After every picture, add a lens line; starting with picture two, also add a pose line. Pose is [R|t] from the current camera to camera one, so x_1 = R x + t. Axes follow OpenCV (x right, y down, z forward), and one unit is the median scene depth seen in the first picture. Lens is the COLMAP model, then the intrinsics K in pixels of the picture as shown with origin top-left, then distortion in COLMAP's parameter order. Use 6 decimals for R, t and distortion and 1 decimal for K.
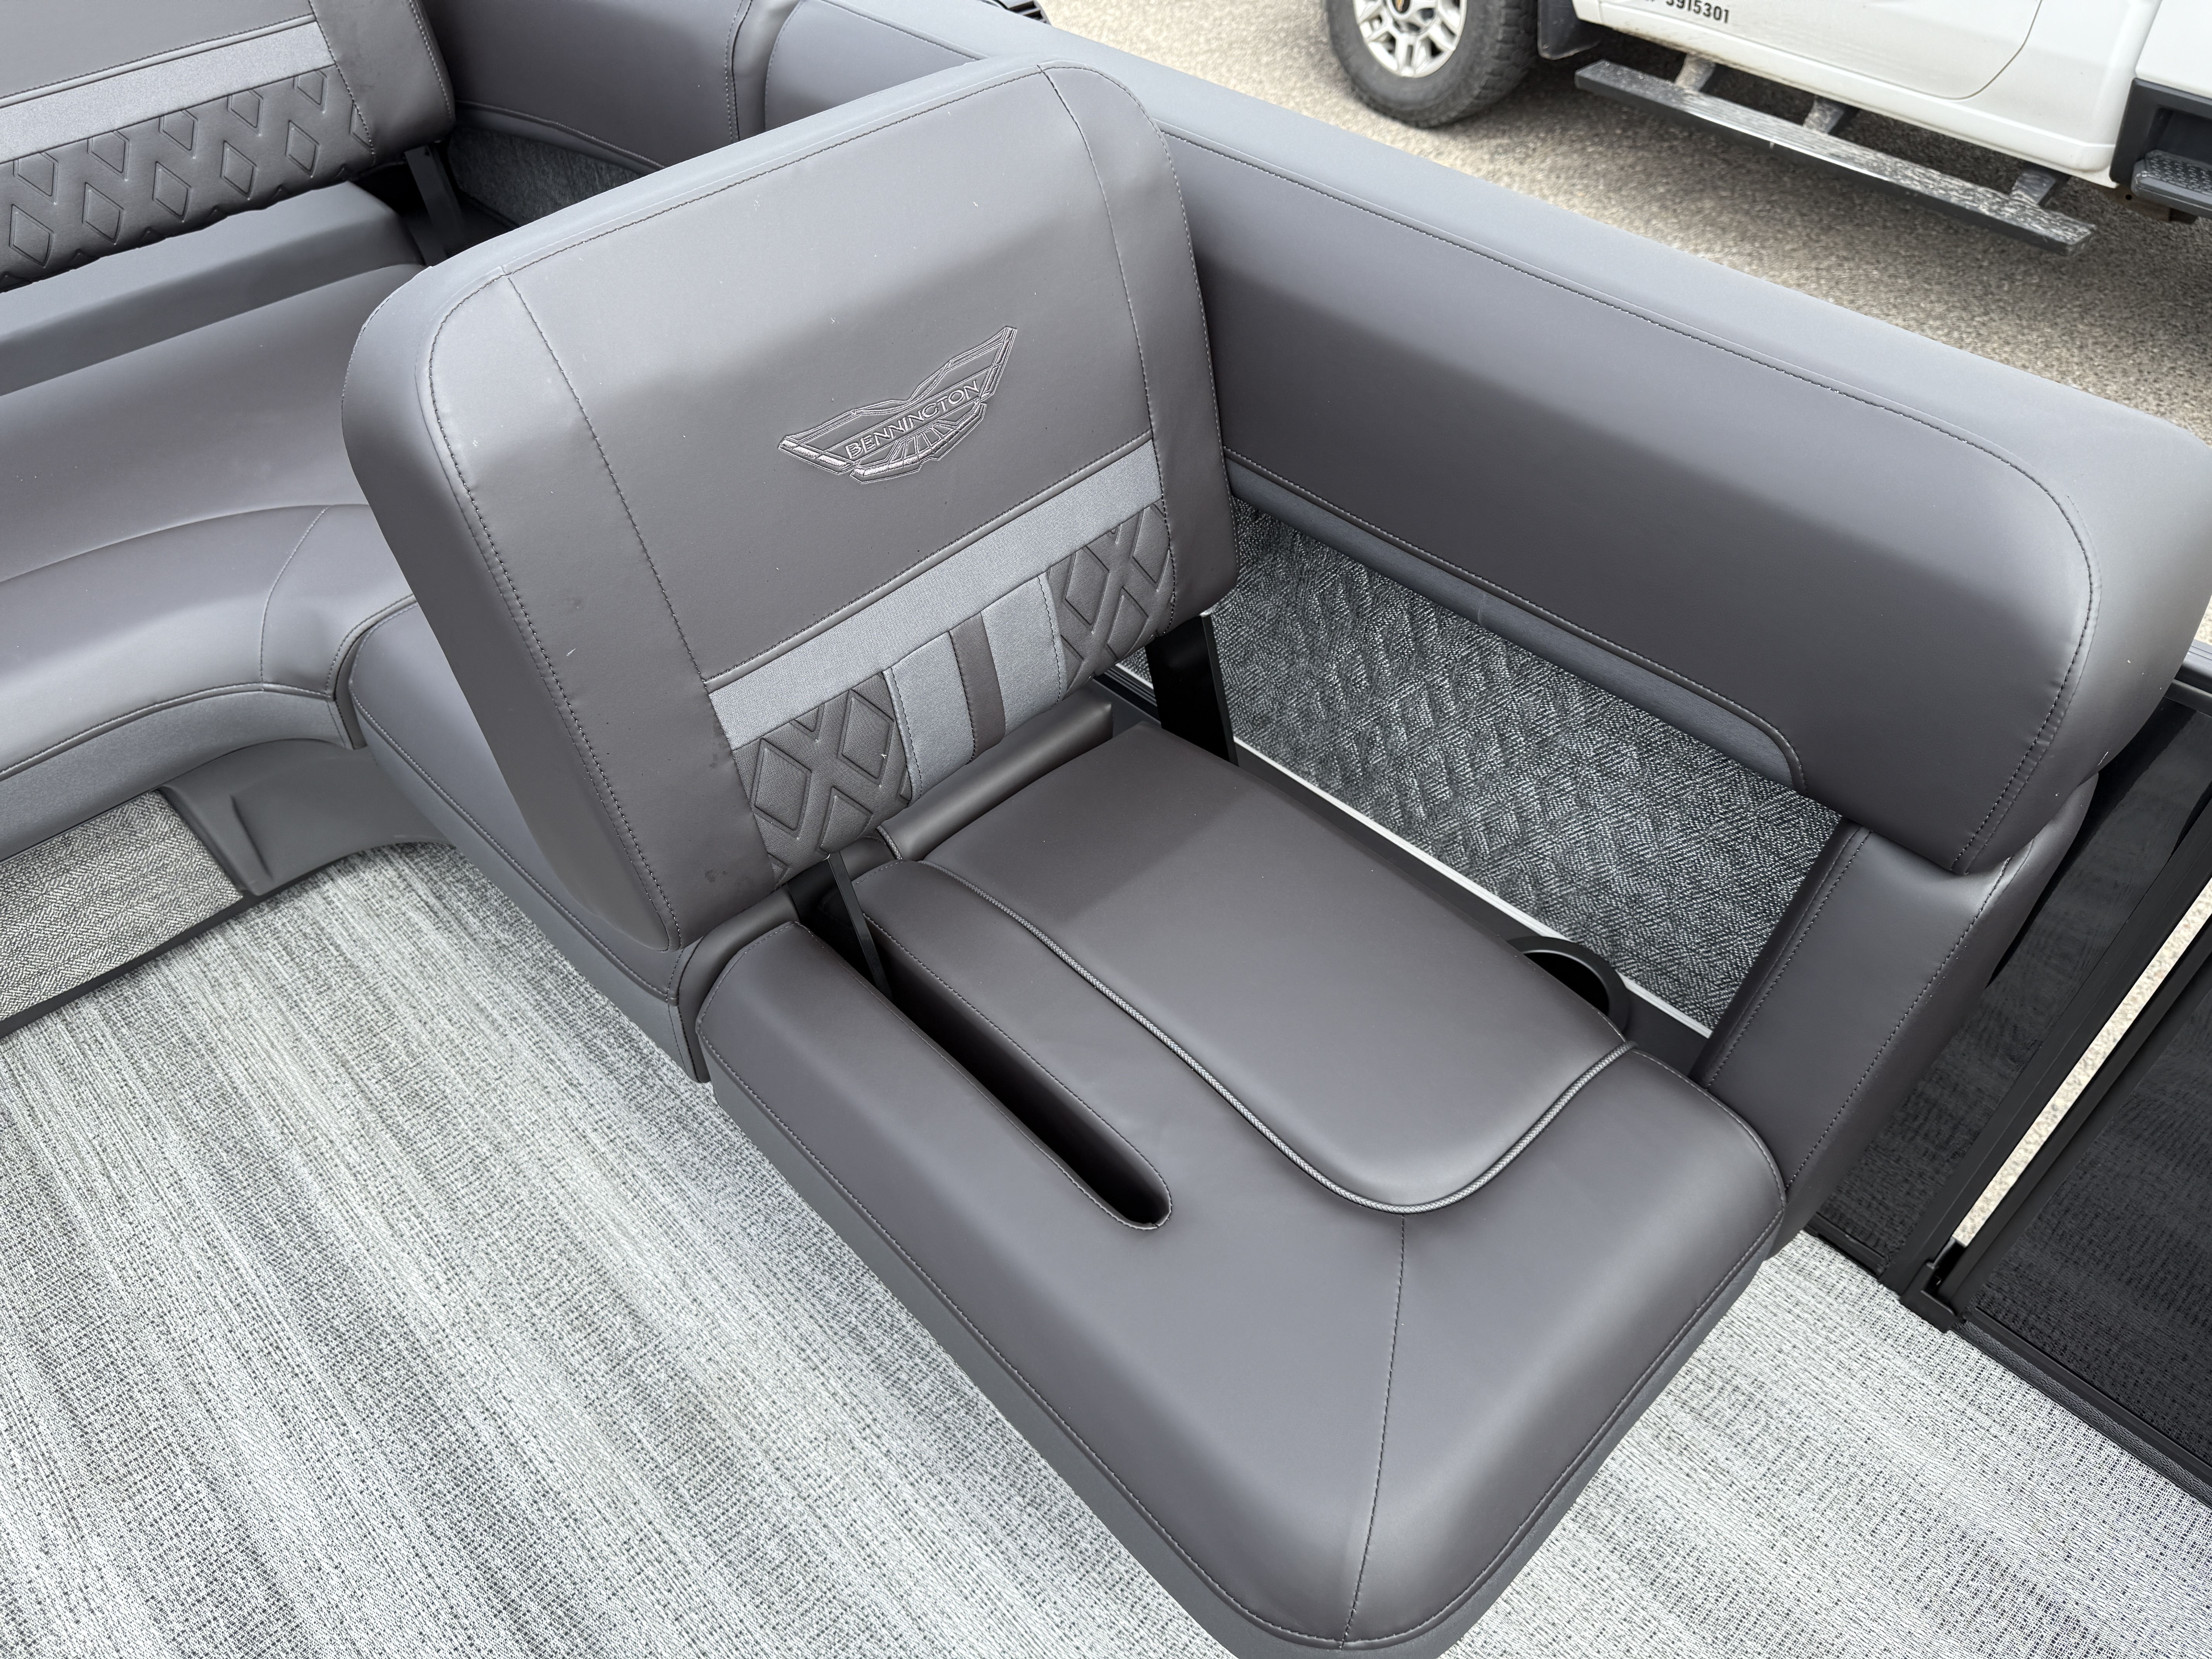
lens RADIAL K [[1577.6, 0, 1094.8], [0, 1577.6, 811.4], [0, 0, 1]] dist [0.033972, -0.041725]
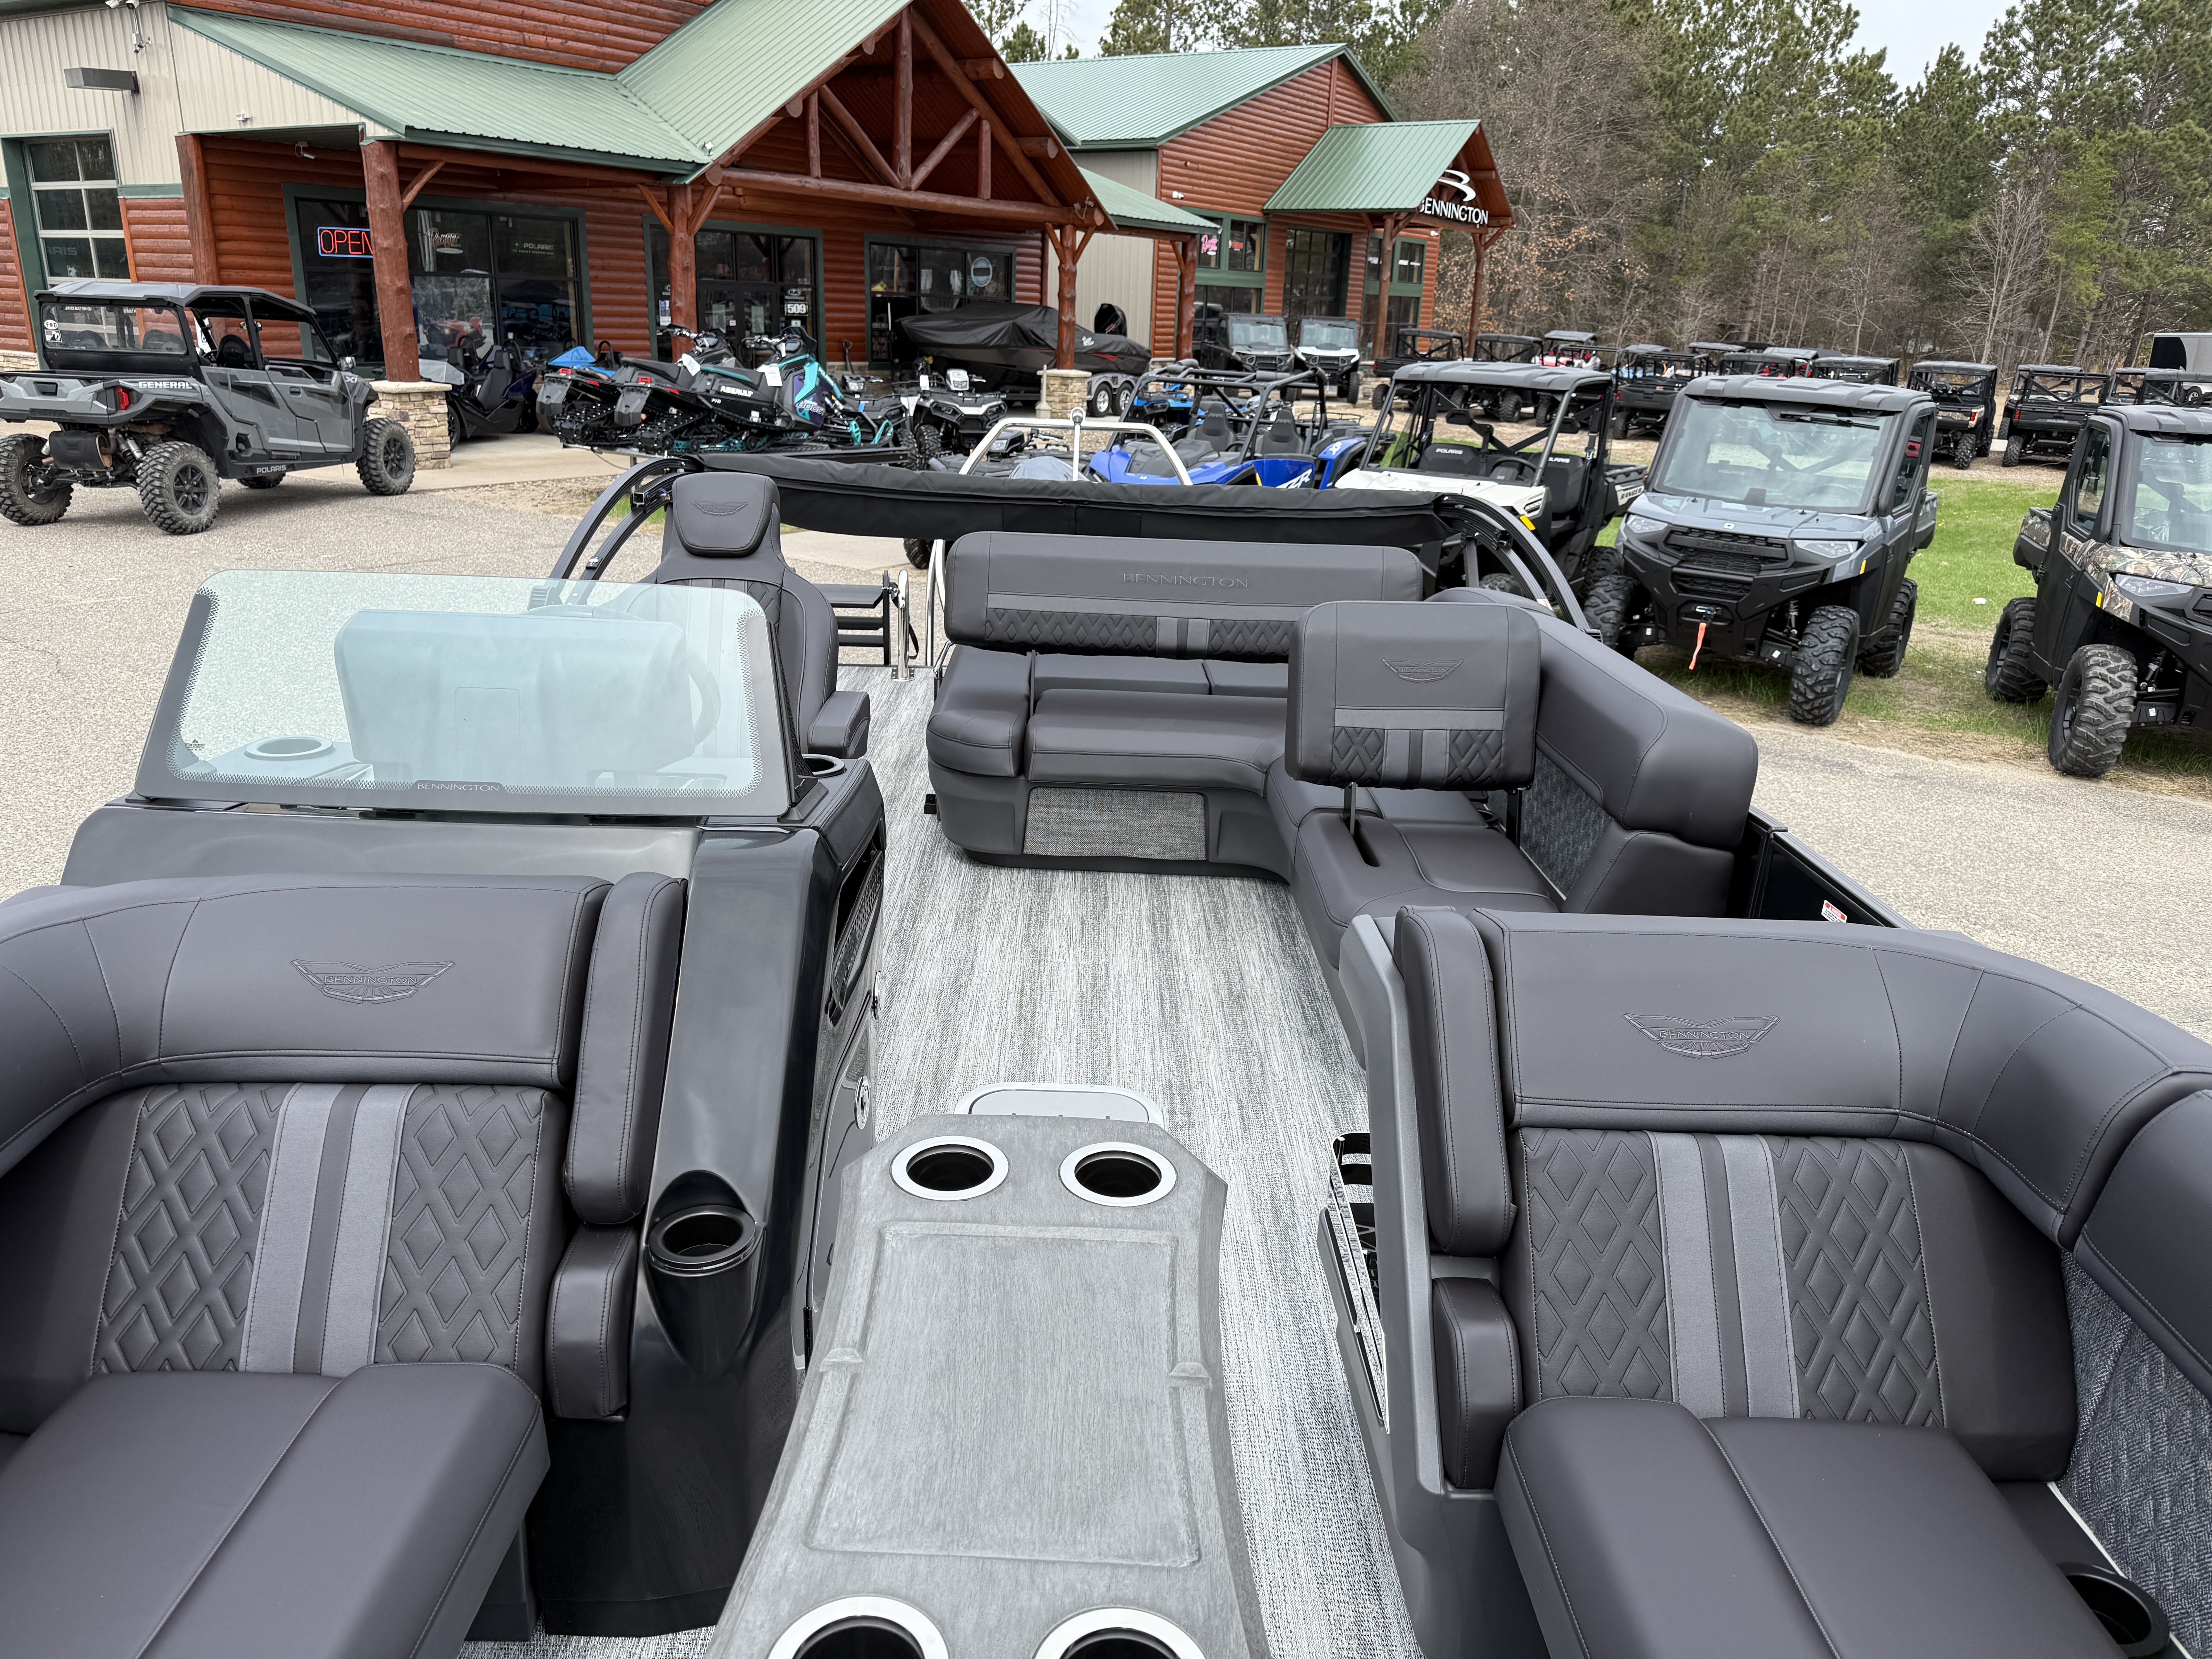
lens RADIAL K [[1641.9, 0, 1101.8], [0, 1641.9, 903.7], [0, 0, 1]] dist [0.003671, -0.004921]
pose [[0.725117, 0.269556, -0.633675, 1.204413], [-0.518845, 0.818897, -0.245370, 0.958238], [0.452774, 0.506701, 0.733655, -1.166215]]
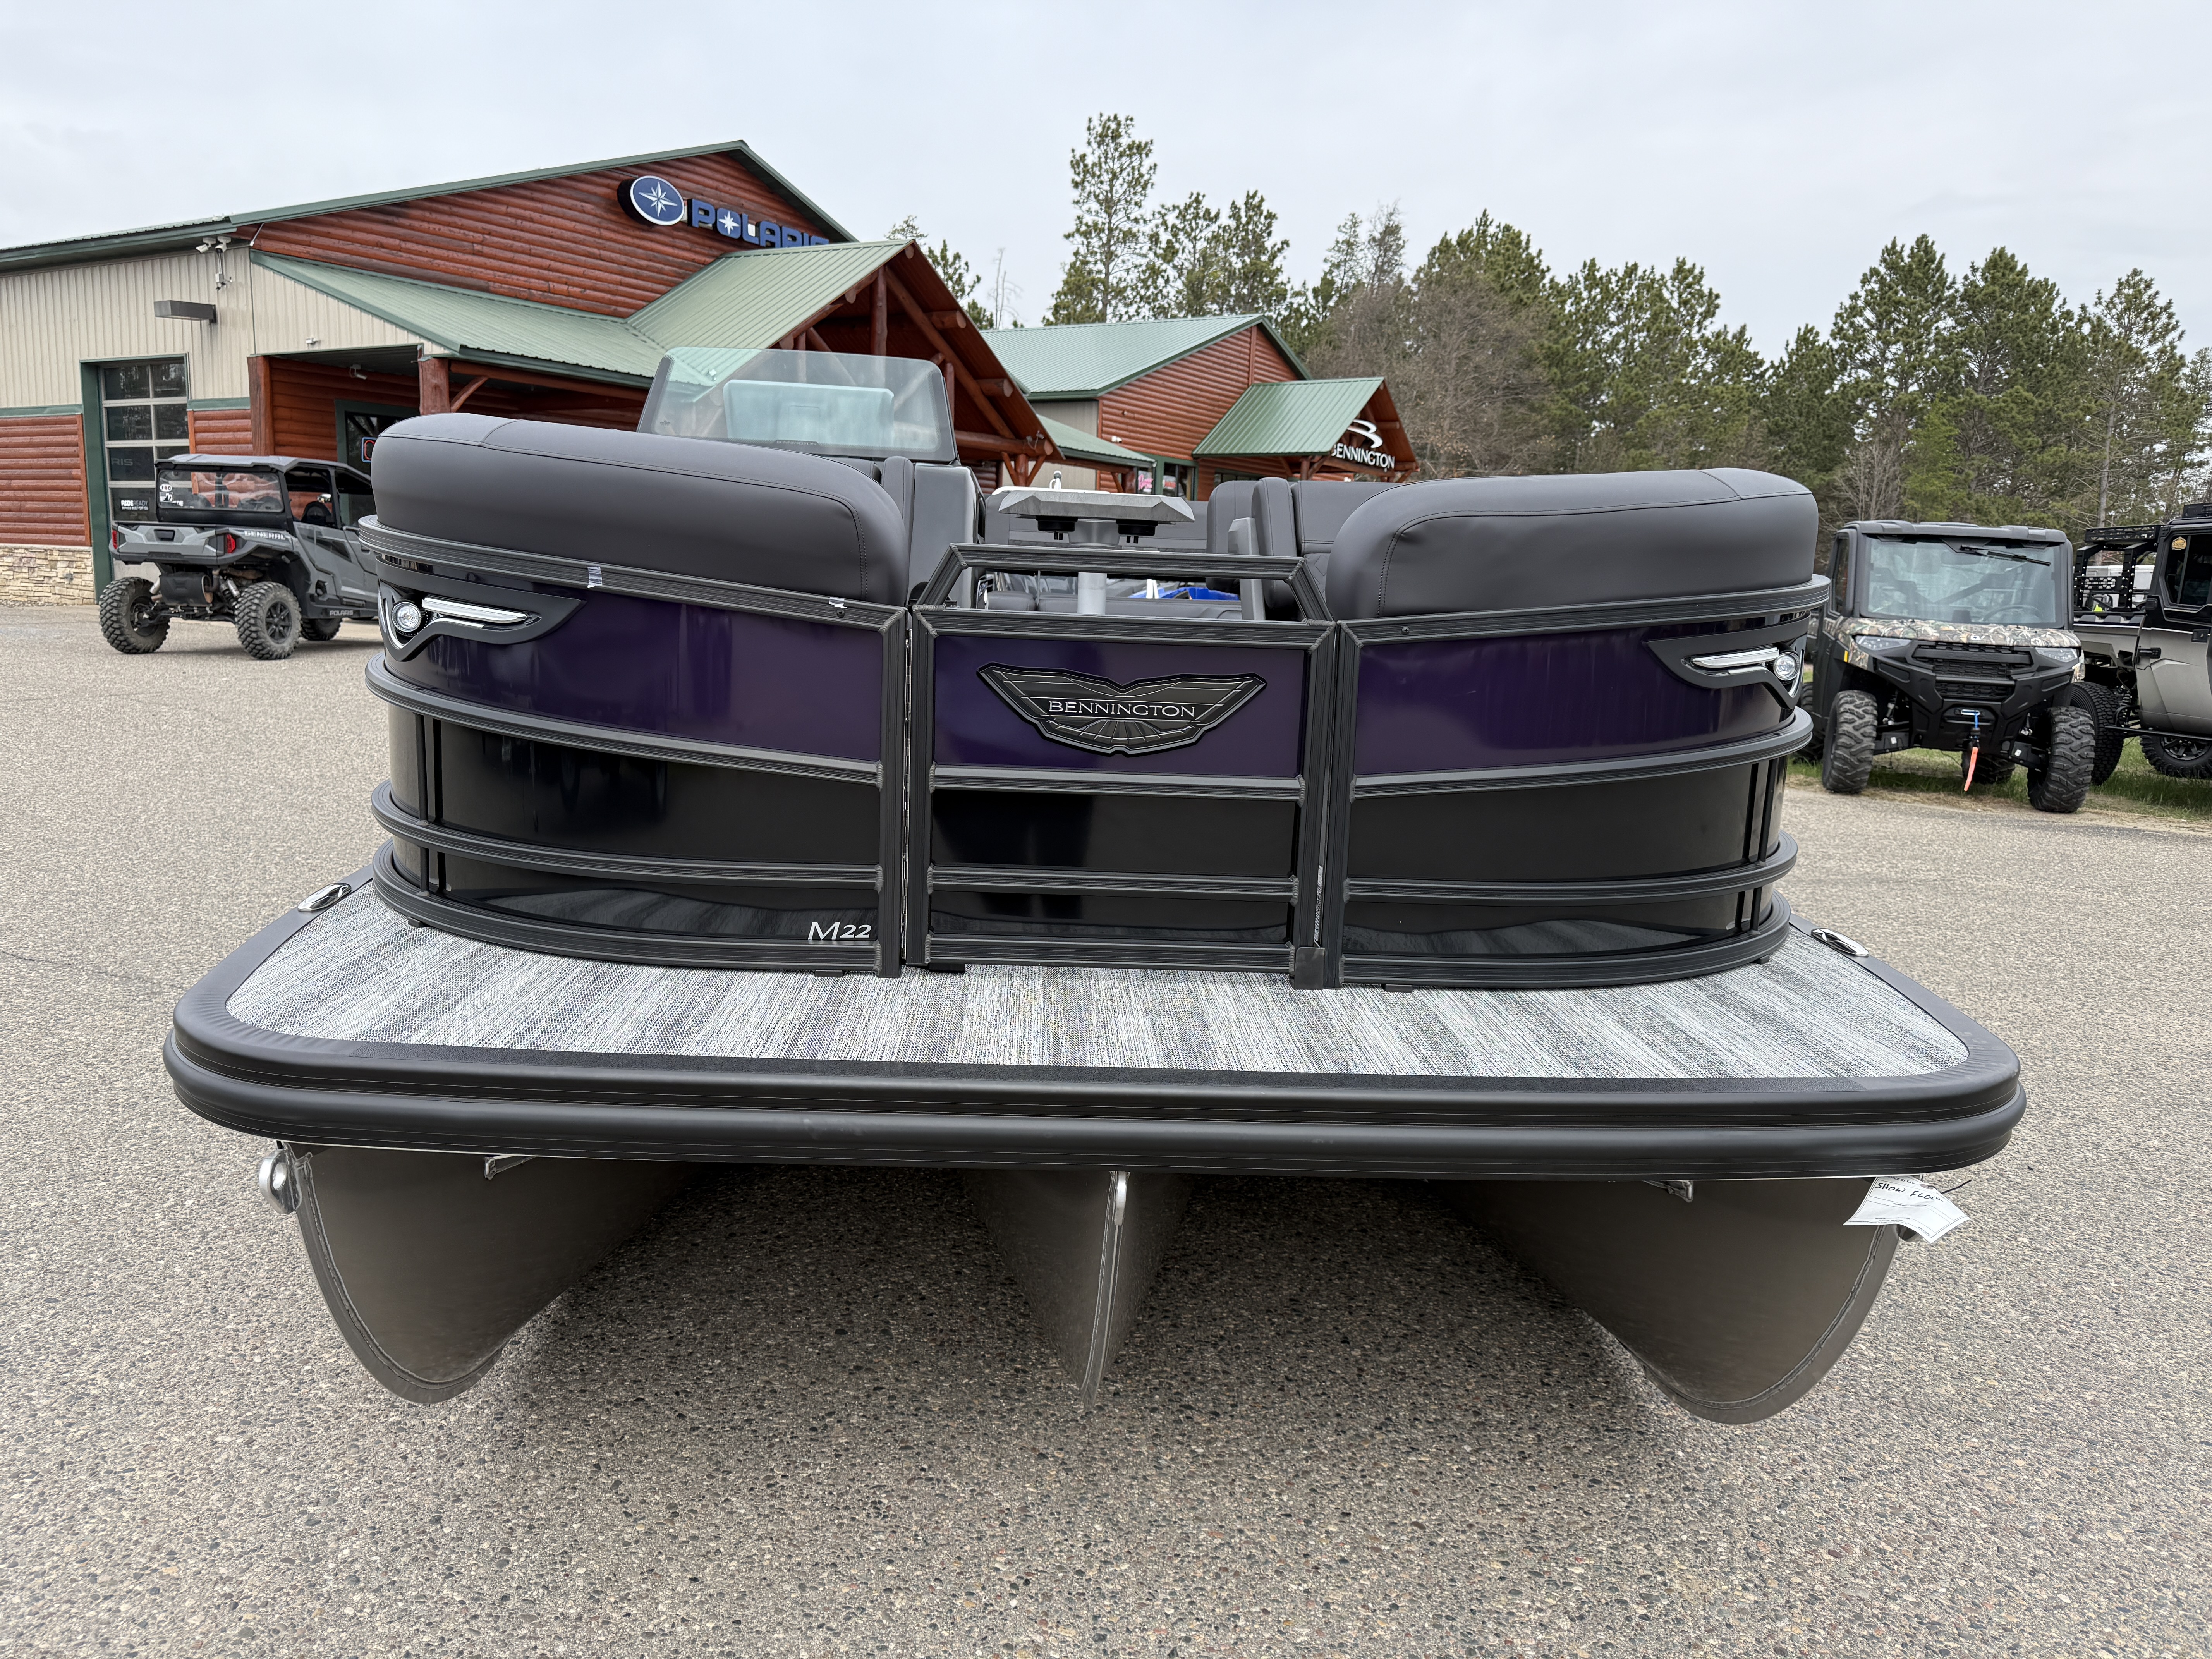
lens RADIAL K [[1594.0, 0, 1108.1], [0, 1594.0, 852.0], [0, 0, 1]] dist [0.030575, -0.038907]
pose [[0.750885, 0.160159, -0.640719, 2.601098], [-0.499794, 0.771975, -0.392760, 2.690542], [0.431715, 0.615145, 0.659711, -1.785010]]
